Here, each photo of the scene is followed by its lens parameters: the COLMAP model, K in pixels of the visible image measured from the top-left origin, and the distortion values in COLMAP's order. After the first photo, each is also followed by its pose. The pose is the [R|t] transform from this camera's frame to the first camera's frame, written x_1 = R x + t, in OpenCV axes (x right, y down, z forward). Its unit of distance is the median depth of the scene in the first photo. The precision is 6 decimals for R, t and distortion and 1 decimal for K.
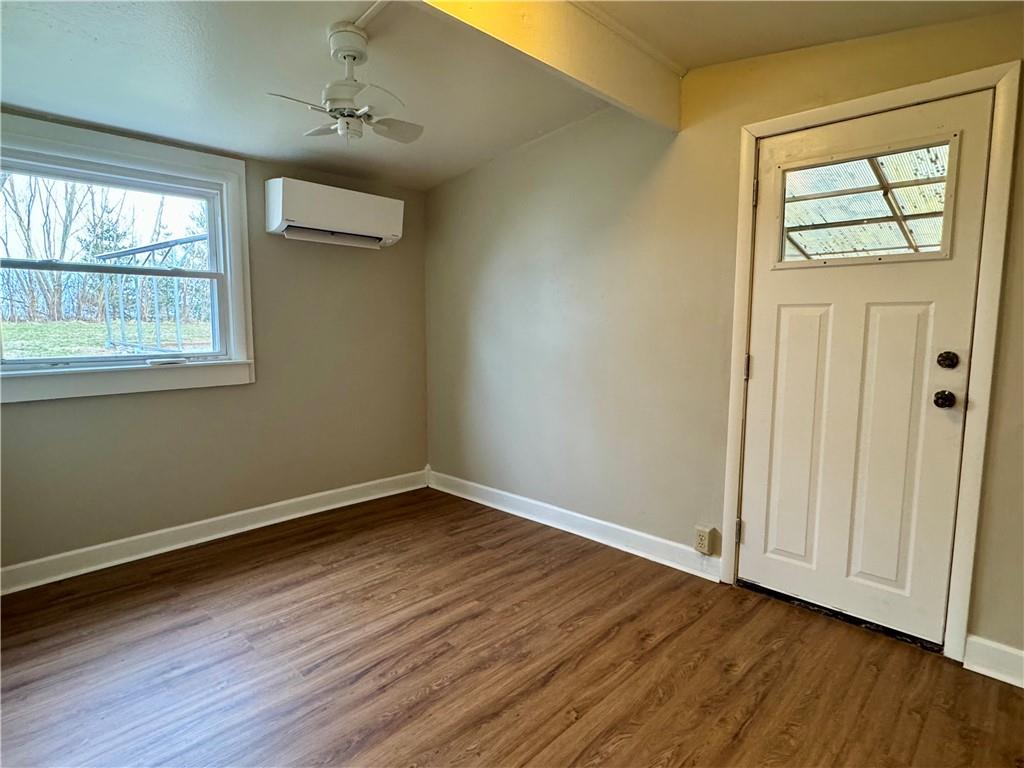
lens RADIAL K [[556.8, 0, 512.0], [0, 556.8, 384.0], [0, 0, 1]] dist [-0.003969, -0.001403]
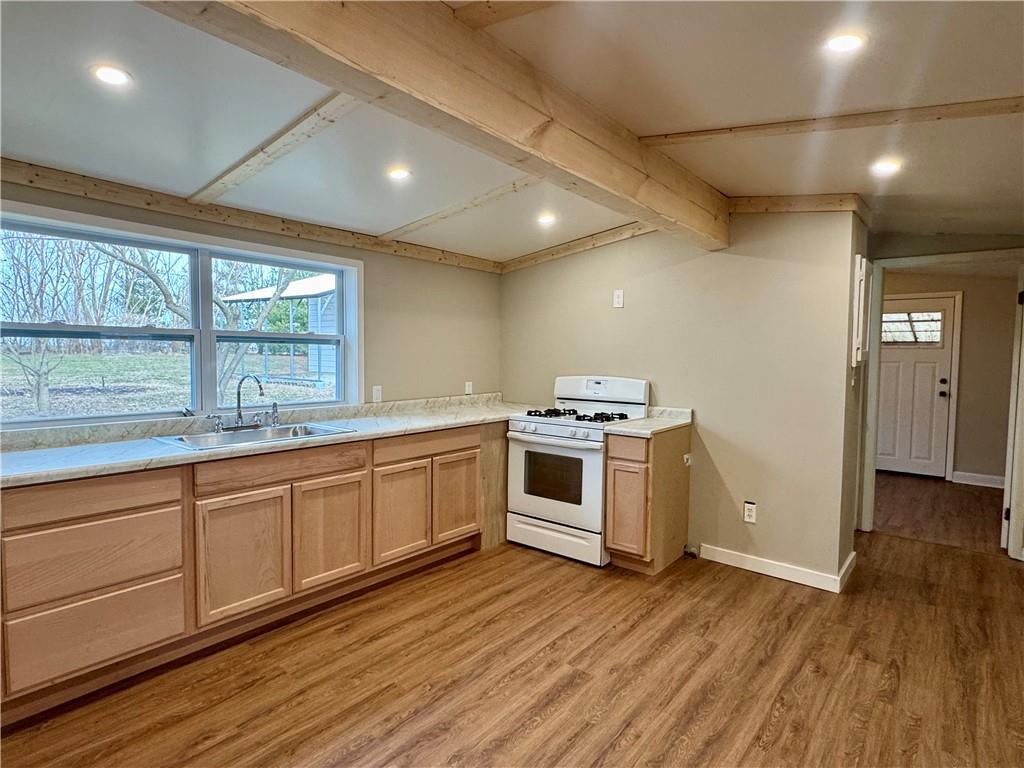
lens RADIAL K [[558.8, 0, 512.0], [0, 558.8, 384.0], [0, 0, 1]] dist [0.001320, 0.000310]
pose [[0.995807, -0.001536, 0.091468, -1.833912], [0.006052, 0.998775, -0.049110, 0.107628], [-0.091281, 0.049457, 0.994596, -1.819424]]
